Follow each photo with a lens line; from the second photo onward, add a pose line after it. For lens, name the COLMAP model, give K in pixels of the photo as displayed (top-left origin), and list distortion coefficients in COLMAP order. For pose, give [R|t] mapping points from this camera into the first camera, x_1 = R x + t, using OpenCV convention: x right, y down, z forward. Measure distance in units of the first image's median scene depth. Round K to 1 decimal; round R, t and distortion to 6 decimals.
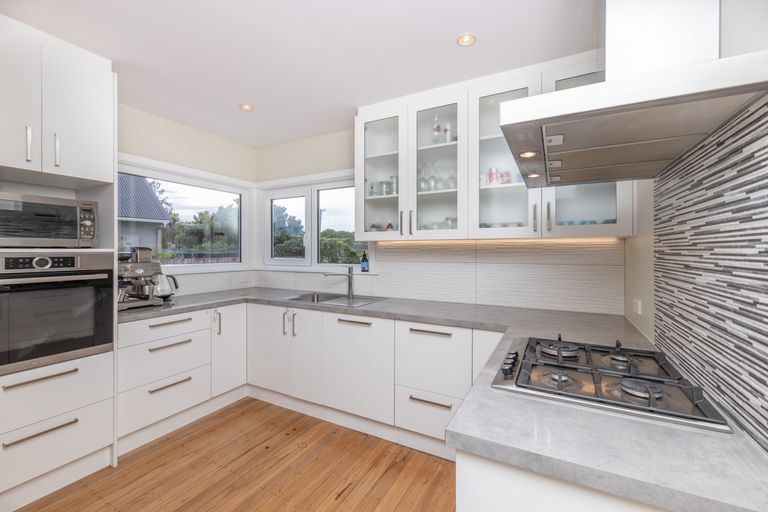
lens RADIAL K [[316.7, 0, 384.1], [0, 316.7, 251.7], [0, 0, 1]] dist [0.001806, 0.000195]
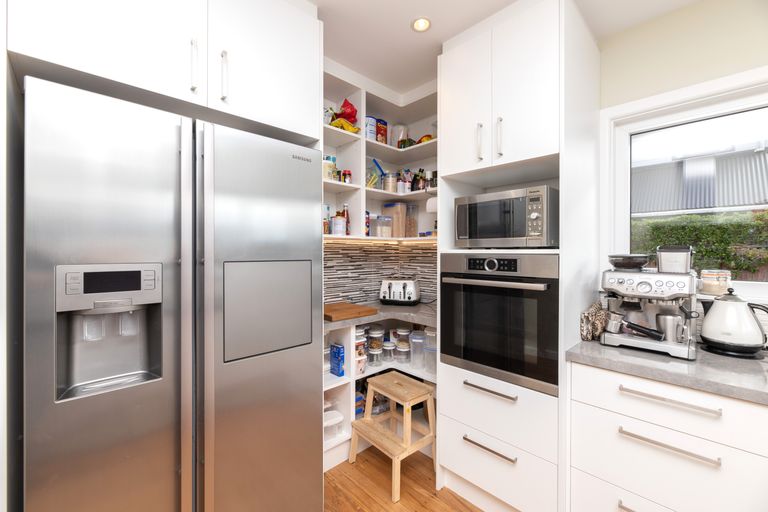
lens RADIAL K [[316.7, 0, 383.2], [0, 316.7, 253.5], [0, 0, 1]] dist [0.001806, 0.000195]
pose [[-0.307183, 0.002048, -0.951648, -0.097036], [-0.005322, 0.999978, 0.003870, 0.000086], [0.951635, 0.006254, -0.307166, 0.946580]]
